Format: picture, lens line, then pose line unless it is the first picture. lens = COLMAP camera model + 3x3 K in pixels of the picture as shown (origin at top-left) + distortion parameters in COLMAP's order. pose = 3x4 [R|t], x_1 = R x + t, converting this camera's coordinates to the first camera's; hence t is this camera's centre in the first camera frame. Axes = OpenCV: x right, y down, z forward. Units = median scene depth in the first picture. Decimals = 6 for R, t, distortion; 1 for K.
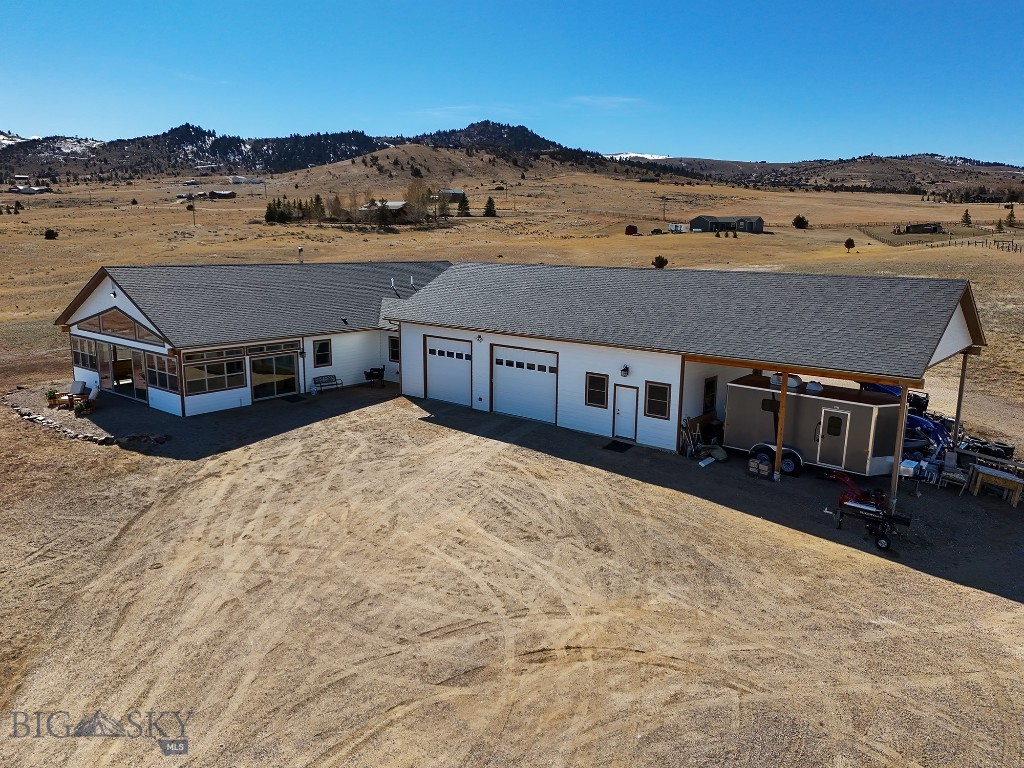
lens RADIAL K [[763.9, 0, 513.1], [0, 763.9, 382.4], [0, 0, 1]] dist [0.101359, -0.115846]
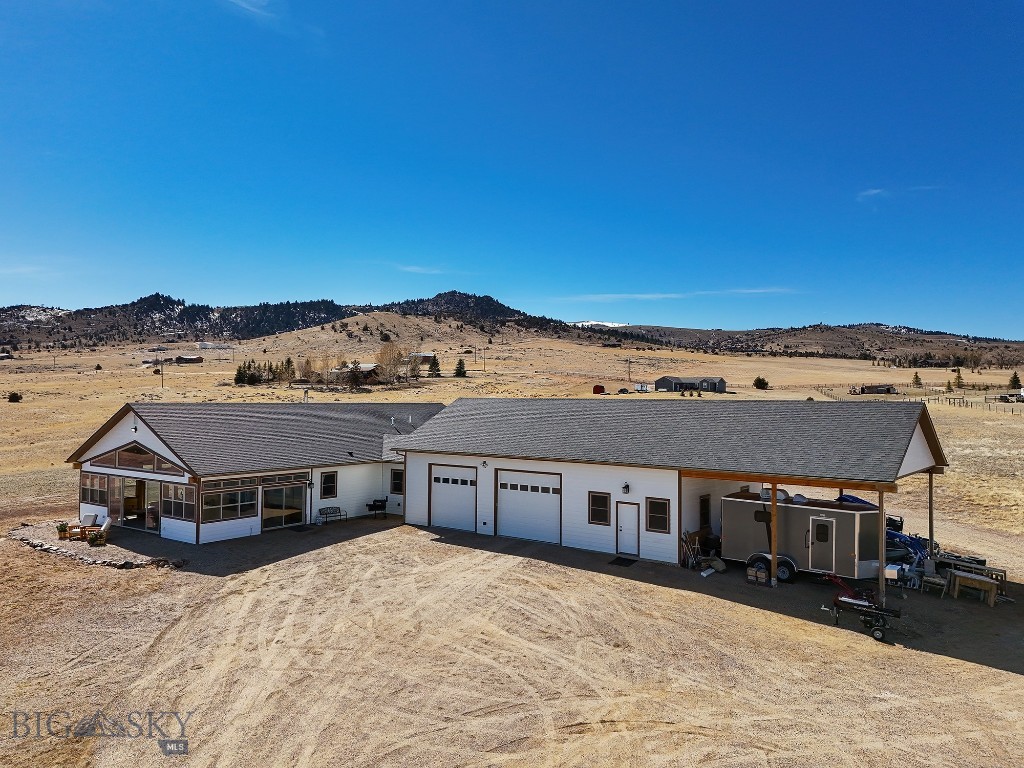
lens RADIAL K [[777.8, 0, 515.3], [0, 777.8, 382.8], [0, 0, 1]] dist [0.094027, -0.107790]
pose [[0.998895, -0.002751, 0.046913, -0.049947], [0.012453, 0.978092, -0.207800, 0.054403], [-0.045313, 0.208155, 0.977046, -0.079737]]
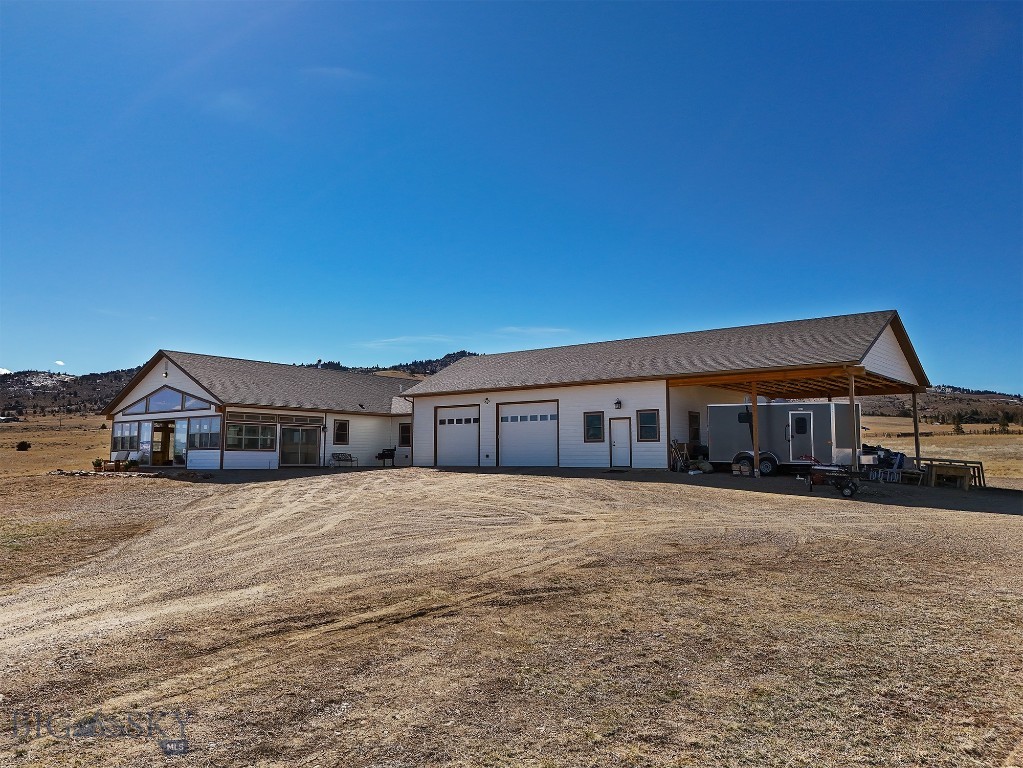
lens RADIAL K [[815.9, 0, 484.6], [0, 815.9, 368.9], [0, 0, 1]] dist [0.110902, -0.142441]
pose [[0.999949, -0.008650, -0.005150, -0.039131], [0.006687, 0.953091, -0.302611, 0.252309], [0.007526, 0.302561, 0.953100, -0.155966]]
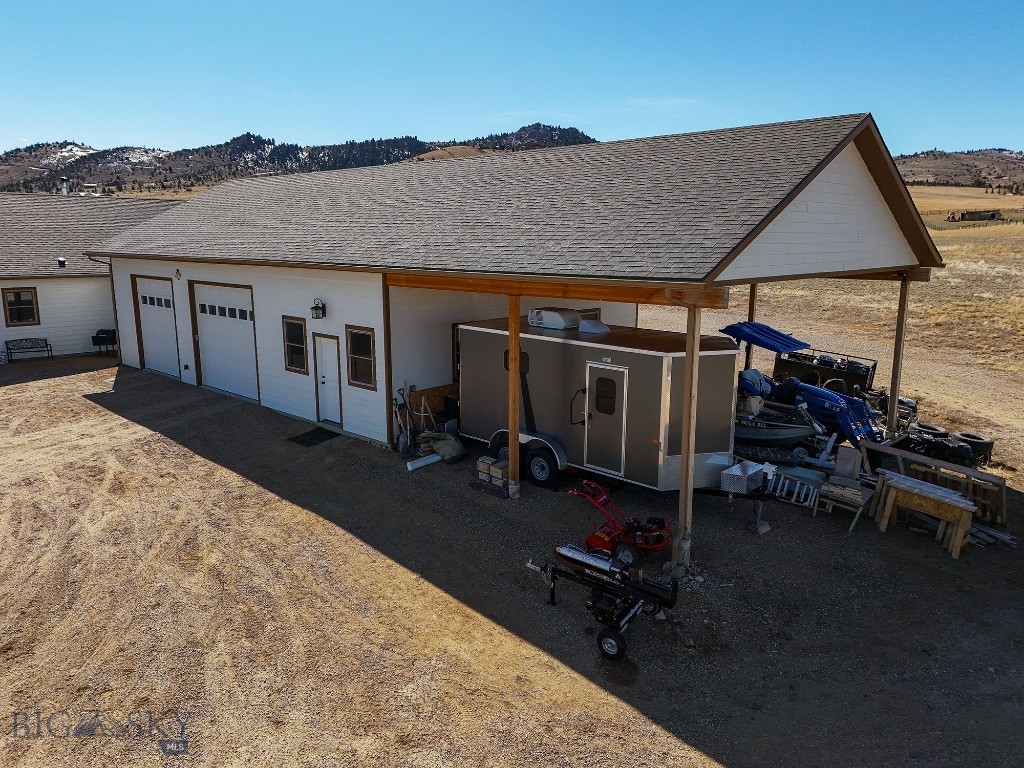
lens RADIAL K [[755.8, 0, 512.5], [0, 755.8, 383.8], [0, 0, 1]] dist [0.088649, -0.100077]
pose [[0.997446, 0.002391, -0.071382, 0.280945], [-0.002399, 0.999997, -0.000028, 0.035104], [0.071381, 0.000199, 0.997449, 0.347721]]
